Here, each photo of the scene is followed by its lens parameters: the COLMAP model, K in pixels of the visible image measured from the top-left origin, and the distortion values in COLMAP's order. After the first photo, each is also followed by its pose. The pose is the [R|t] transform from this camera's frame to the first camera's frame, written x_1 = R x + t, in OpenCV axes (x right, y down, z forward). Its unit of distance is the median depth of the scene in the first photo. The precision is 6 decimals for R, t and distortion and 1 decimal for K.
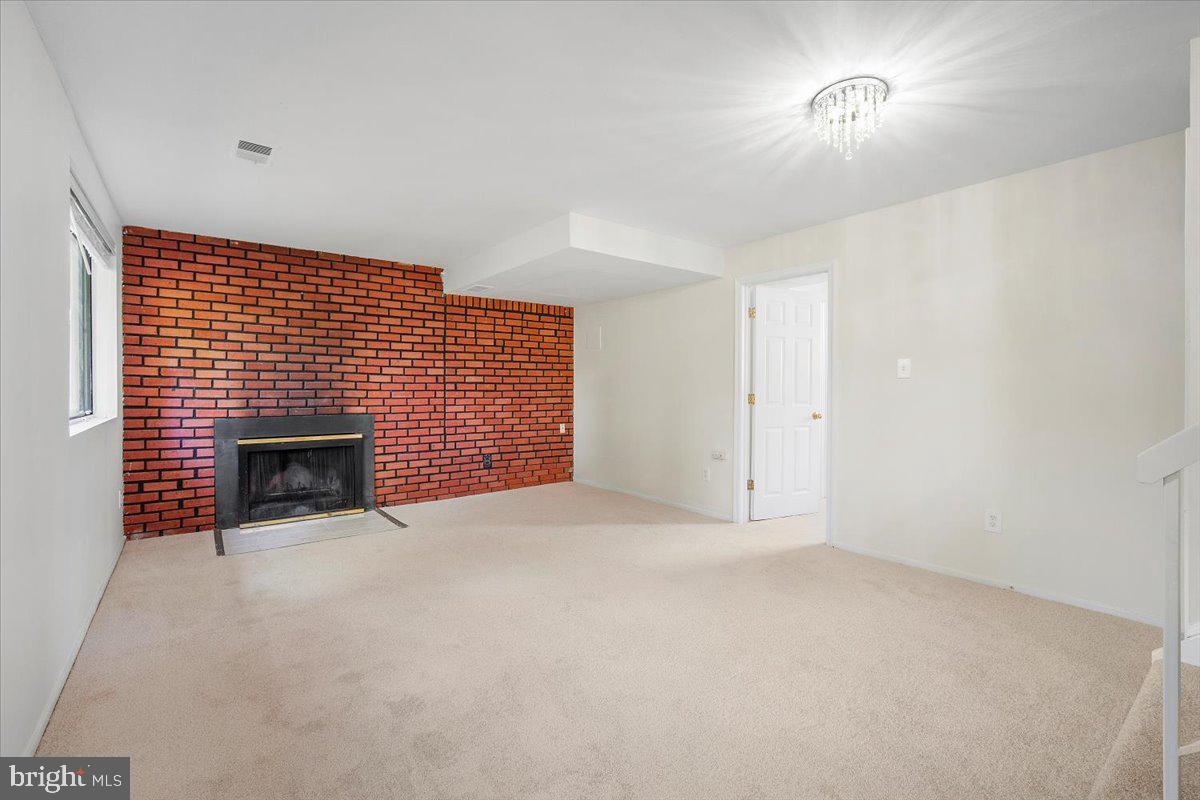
lens RADIAL K [[524.8, 0, 598.4], [0, 524.8, 389.7], [0, 0, 1]] dist [-0.017437, 0.001816]
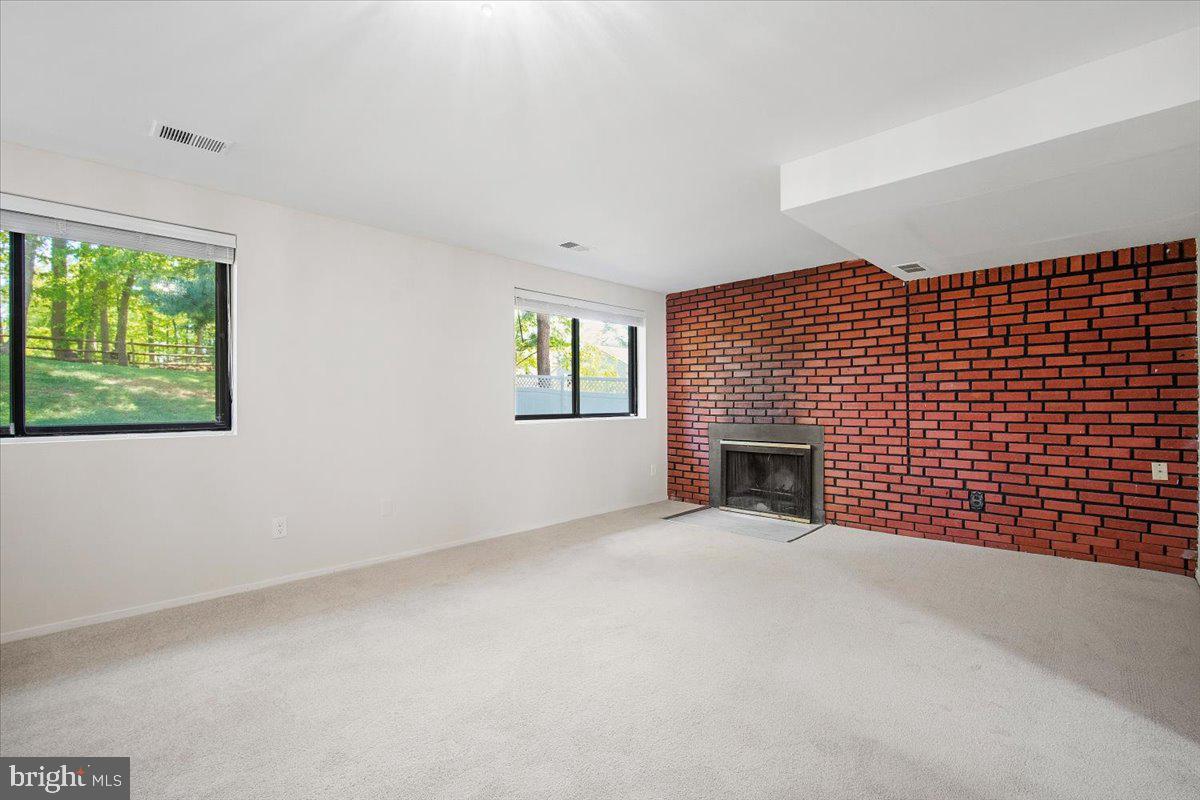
lens RADIAL K [[524.8, 0, 599.0], [0, 524.8, 407.0], [0, 0, 1]] dist [-0.017437, 0.001816]
pose [[0.138470, 0.006538, -0.990345, 0.451182], [0.001107, 0.999977, 0.006756, 0.004467], [0.990366, -0.002032, 0.138460, 0.434136]]
